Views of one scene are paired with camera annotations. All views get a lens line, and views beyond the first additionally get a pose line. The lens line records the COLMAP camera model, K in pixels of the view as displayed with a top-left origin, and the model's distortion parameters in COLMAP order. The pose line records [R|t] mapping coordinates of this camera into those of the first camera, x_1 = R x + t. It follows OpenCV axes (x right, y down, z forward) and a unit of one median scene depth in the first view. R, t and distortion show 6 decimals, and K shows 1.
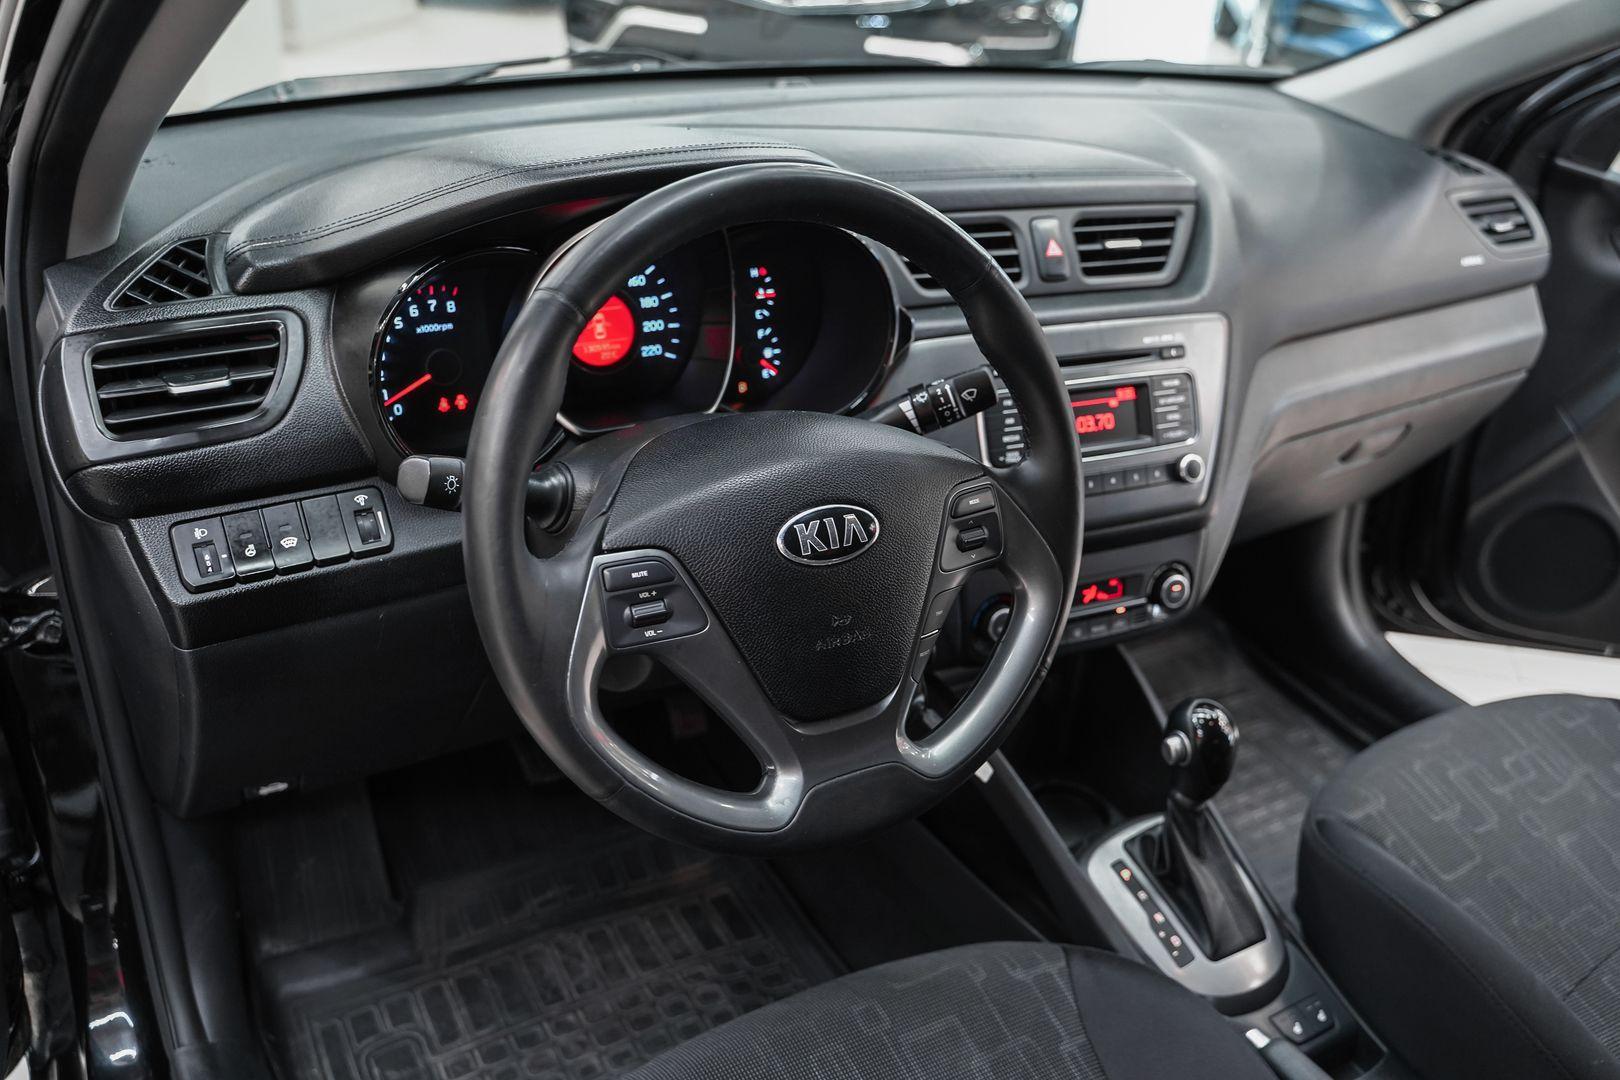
lens RADIAL K [[1317.4, 0, 810.0], [0, 1317.4, 540.0], [0, 0, 1]] dist [-0.126128, 0.104067]
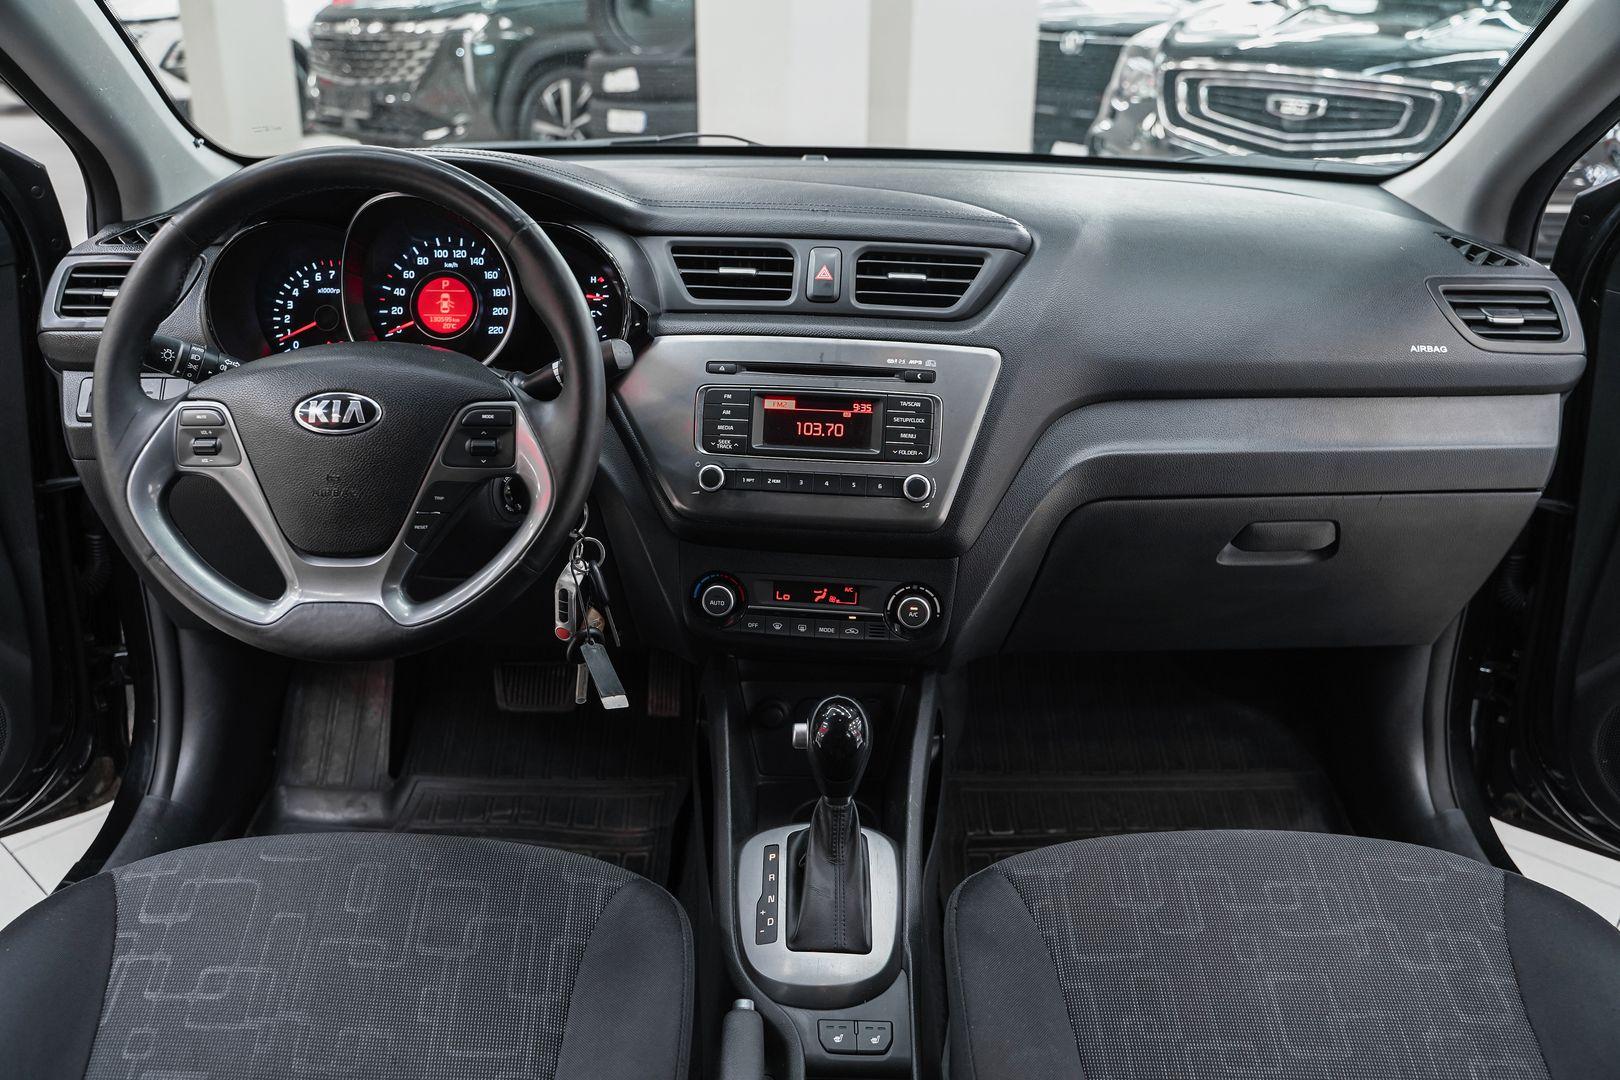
lens RADIAL K [[1310.2, 0, 810.0], [0, 1310.2, 540.0], [0, 0, 1]] dist [-0.114425, 0.084679]
pose [[0.867587, 0.143445, -0.476148, 0.722415], [-0.204812, 0.975585, -0.079281, 0.085995], [0.453151, 0.166303, 0.875784, 0.061205]]
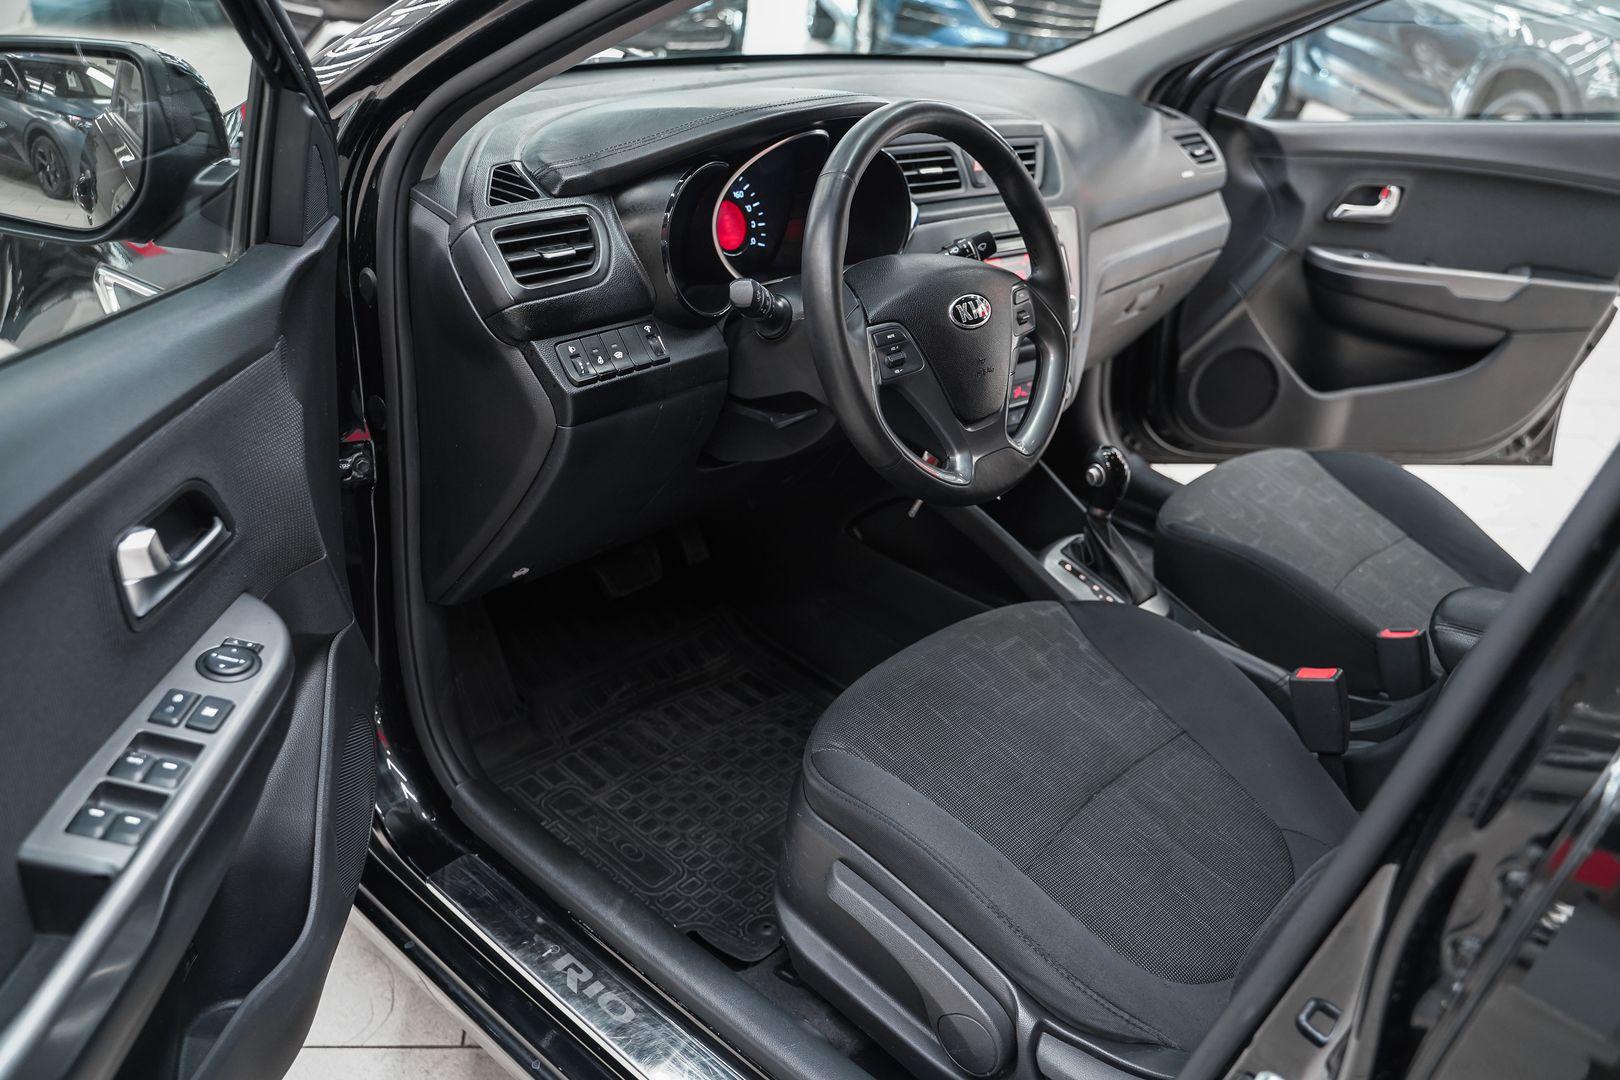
lens RADIAL K [[1317.4, 0, 810.0], [0, 1317.4, 540.0], [0, 0, 1]] dist [-0.126128, 0.104067]
pose [[0.950157, -0.120650, 0.287479, -0.486928], [0.122095, 0.992434, 0.012968, 0.166828], [-0.286869, 0.022778, 0.957699, -0.397367]]
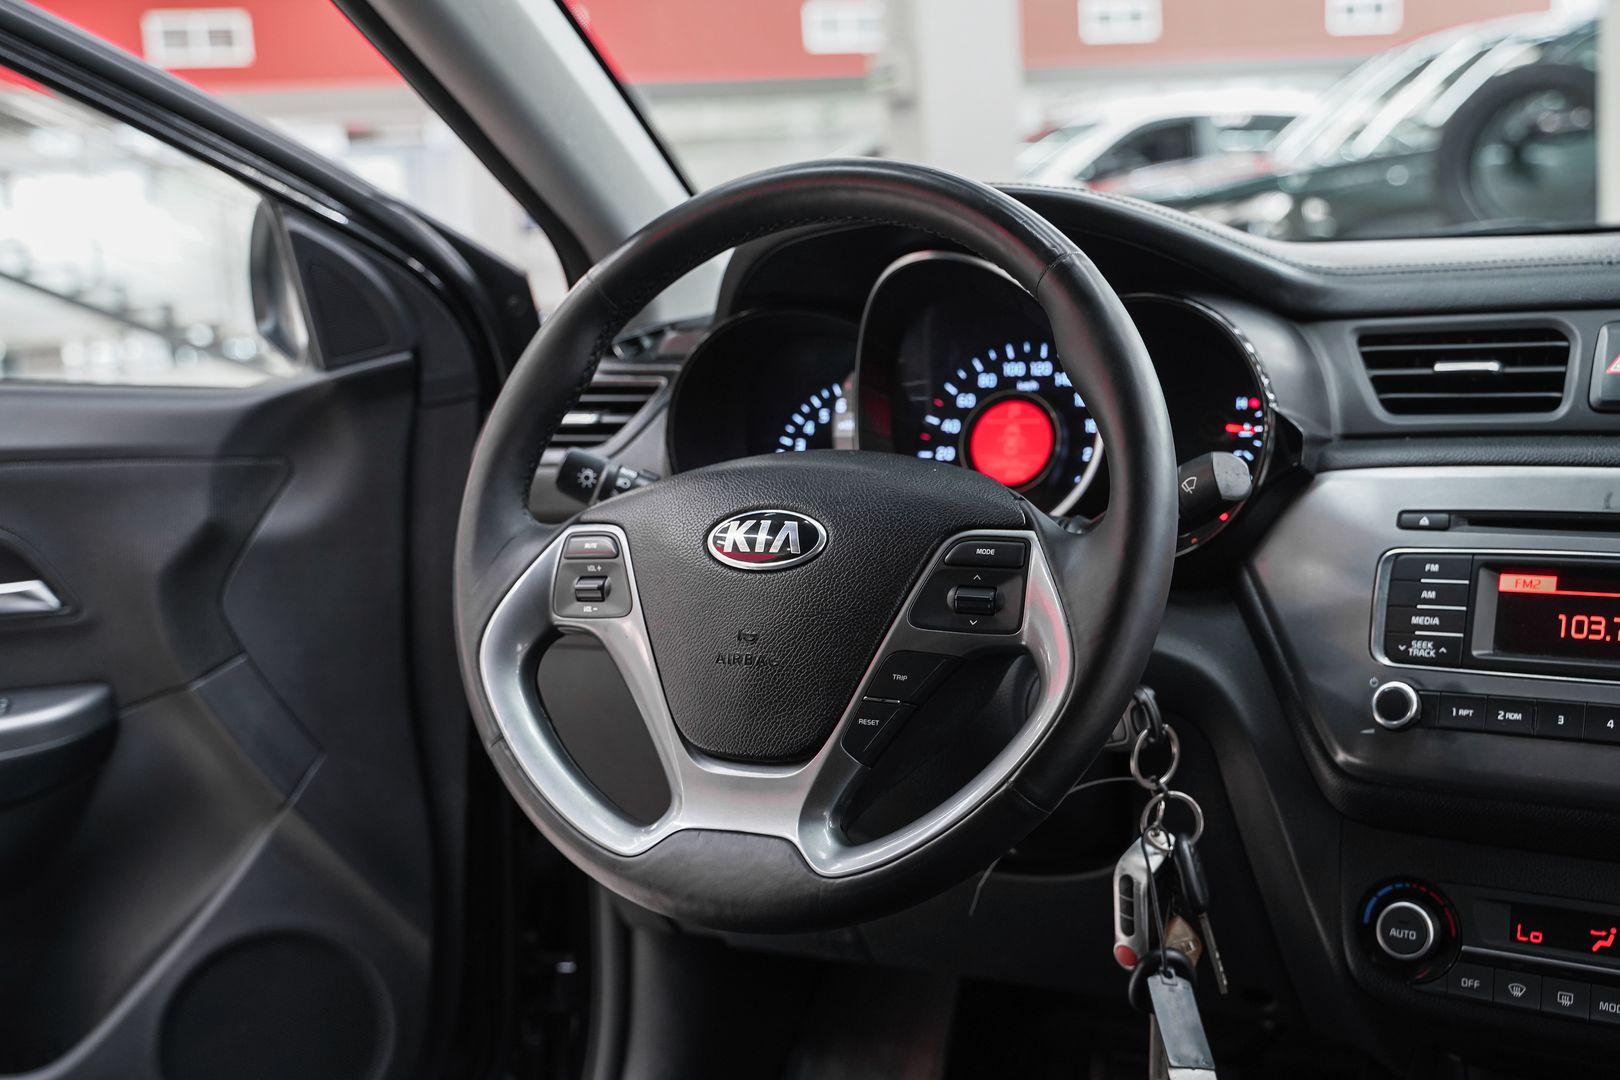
lens RADIAL K [[1927.3, 0, 815.3], [0, 1927.3, 515.6], [0, 0, 1]] dist [-0.007339, 0.071308]
pose [[0.533432, 0.025321, -0.845464, 0.752207], [-0.324181, 0.929345, -0.176704, 0.132704], [0.781253, 0.368343, 0.503951, 0.250162]]
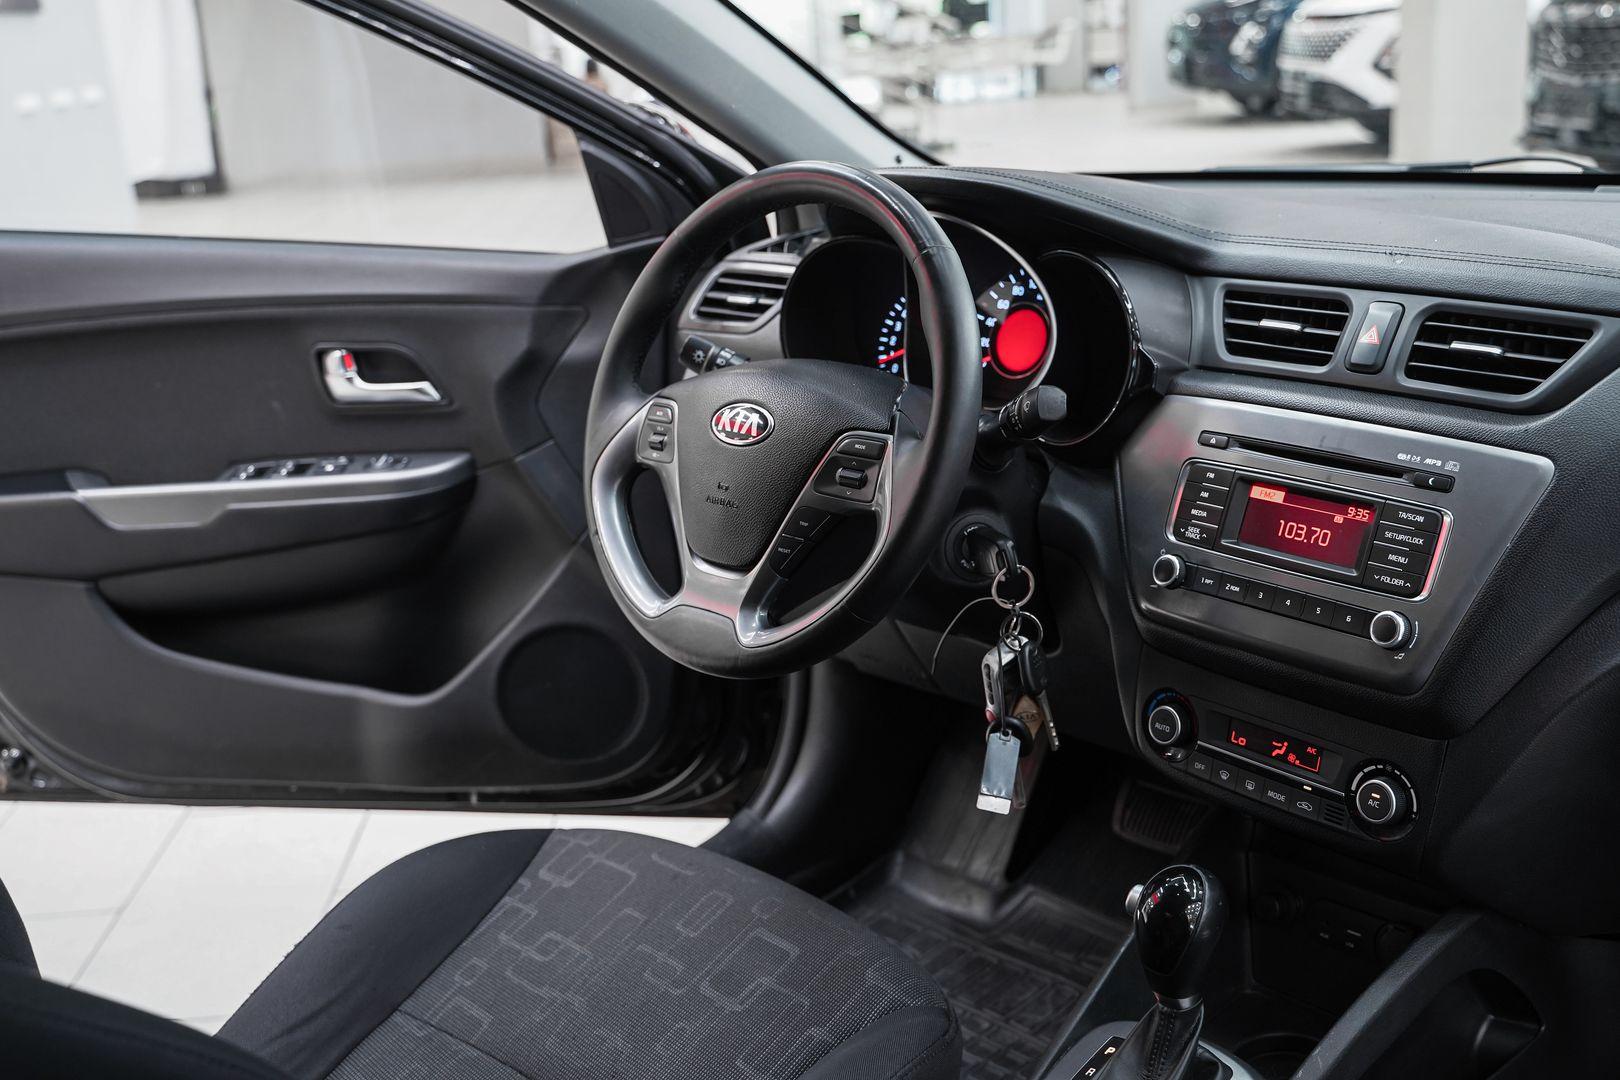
lens RADIAL K [[1712.3, 0, 803.2], [0, 1712.3, 500.9], [0, 0, 1]] dist [-0.059876, 0.112779]
pose [[0.235638, 0.184483, -0.954170, 1.145696], [-0.403205, 0.911887, 0.076734, -0.061553], [0.884252, 0.366644, 0.289260, 0.390392]]
